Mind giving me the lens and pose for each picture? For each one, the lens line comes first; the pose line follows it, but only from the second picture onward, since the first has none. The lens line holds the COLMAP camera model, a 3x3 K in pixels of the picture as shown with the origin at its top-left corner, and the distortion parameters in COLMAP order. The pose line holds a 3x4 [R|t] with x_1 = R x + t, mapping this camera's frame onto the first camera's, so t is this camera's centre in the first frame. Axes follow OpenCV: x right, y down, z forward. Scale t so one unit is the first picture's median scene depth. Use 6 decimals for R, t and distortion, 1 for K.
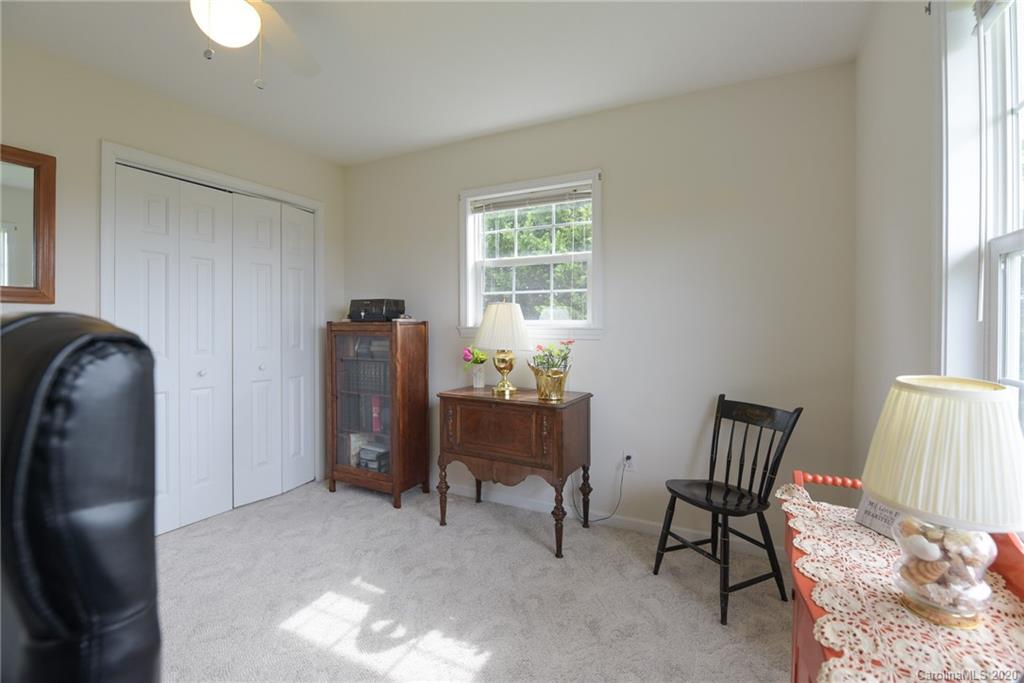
lens RADIAL K [[451.4, 0, 514.4], [0, 451.4, 333.9], [0, 0, 1]] dist [-0.003090, -0.009796]
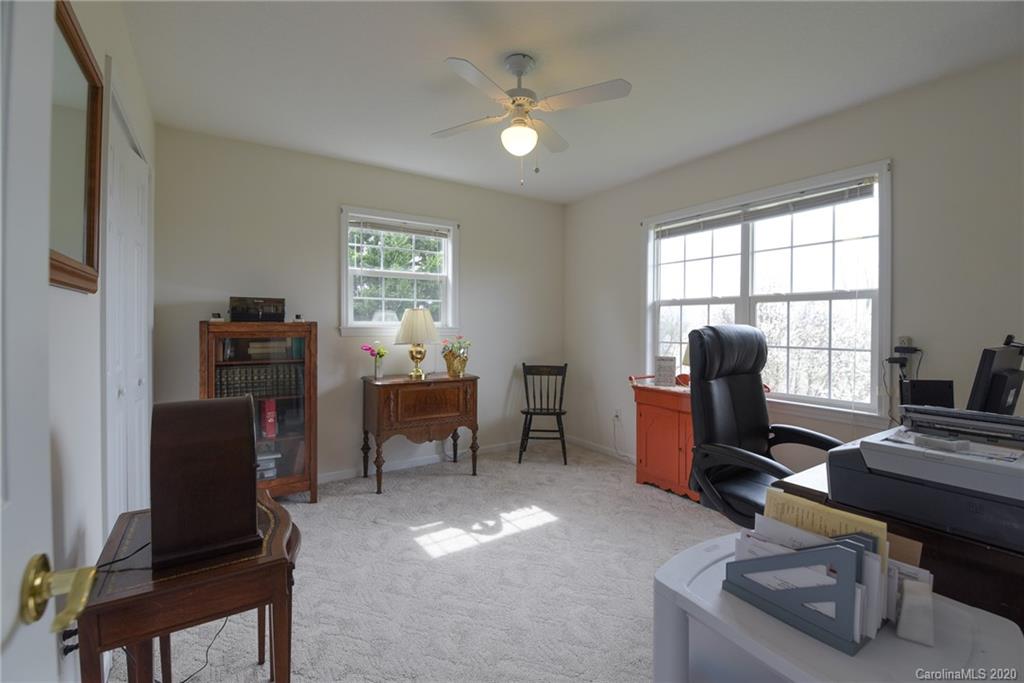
lens RADIAL K [[451.4, 0, 514.4], [0, 451.4, 333.9], [0, 0, 1]] dist [-0.003090, -0.009796]
pose [[0.482804, -0.011926, 0.875647, -1.167453], [0.015525, 0.999867, 0.005058, 0.003133], [-0.875591, 0.011152, 0.482925, 0.124213]]
